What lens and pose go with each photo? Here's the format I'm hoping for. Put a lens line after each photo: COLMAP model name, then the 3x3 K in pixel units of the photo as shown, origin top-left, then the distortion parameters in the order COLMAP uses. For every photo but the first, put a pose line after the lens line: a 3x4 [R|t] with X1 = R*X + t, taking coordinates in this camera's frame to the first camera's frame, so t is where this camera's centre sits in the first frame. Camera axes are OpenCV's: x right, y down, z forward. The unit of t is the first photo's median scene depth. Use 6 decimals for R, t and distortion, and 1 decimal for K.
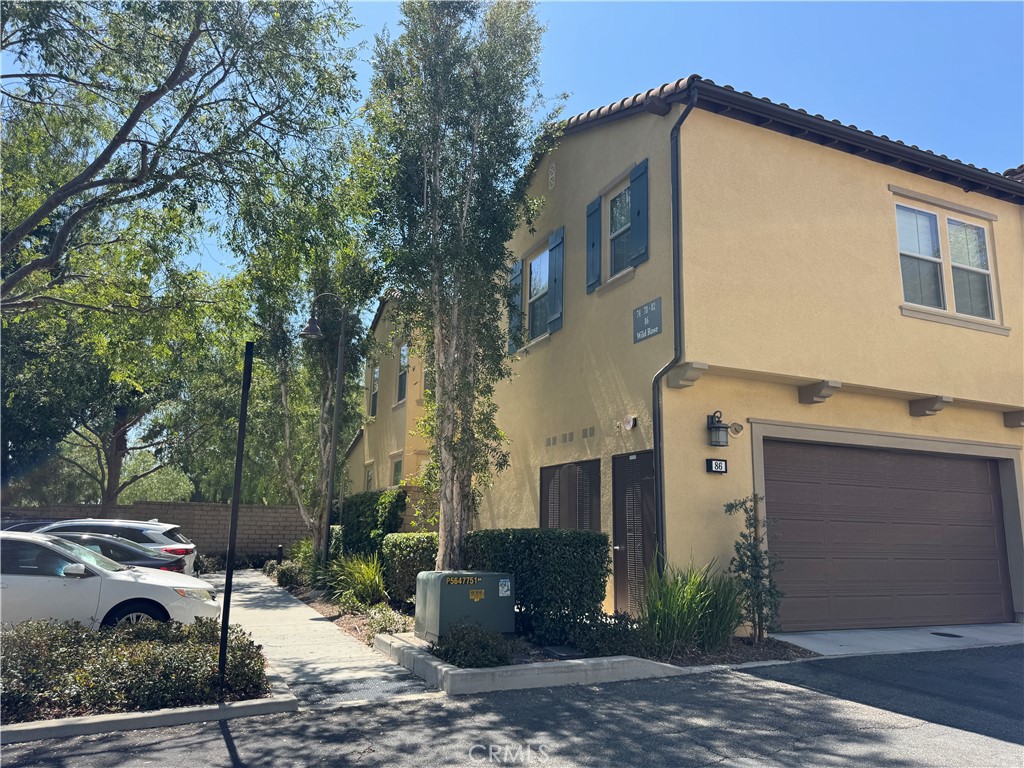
lens RADIAL K [[723.1, 0, 512.0], [0, 723.1, 384.0], [0, 0, 1]] dist [0.083166, -0.121624]
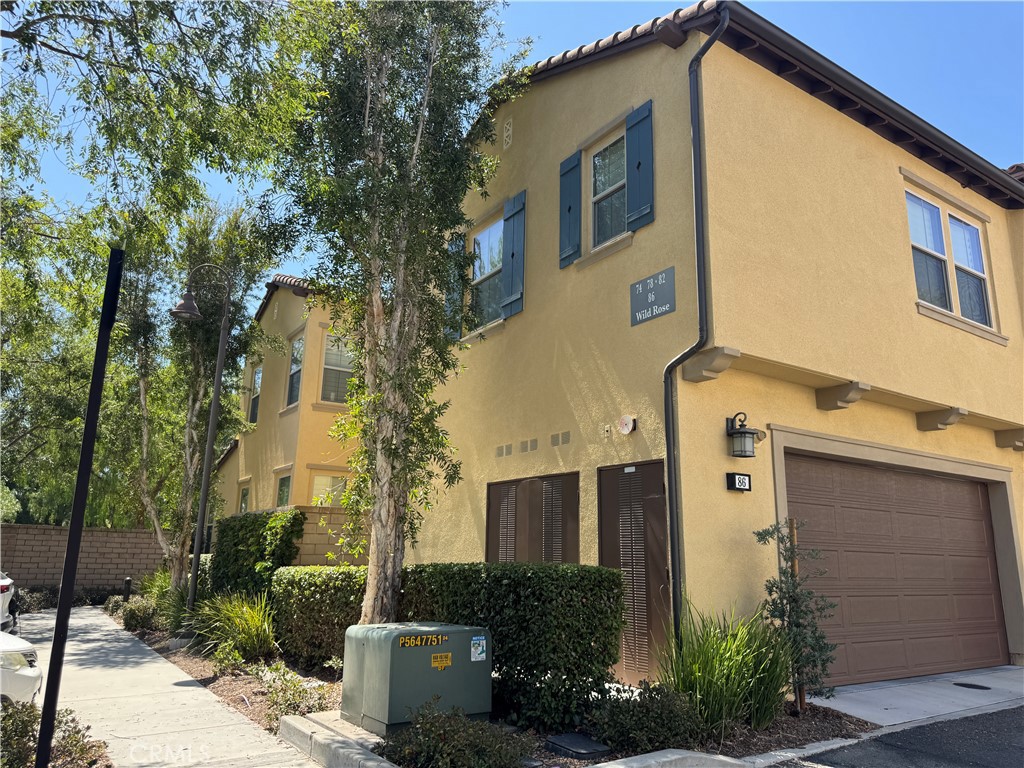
lens RADIAL K [[723.1, 0, 512.0], [0, 723.1, 384.0], [0, 0, 1]] dist [0.083166, -0.121624]
pose [[0.984541, 0.039311, 0.170688, -0.084803], [-0.033847, 0.998821, -0.034801, 0.035554], [-0.171855, 0.028486, 0.984710, 0.219597]]
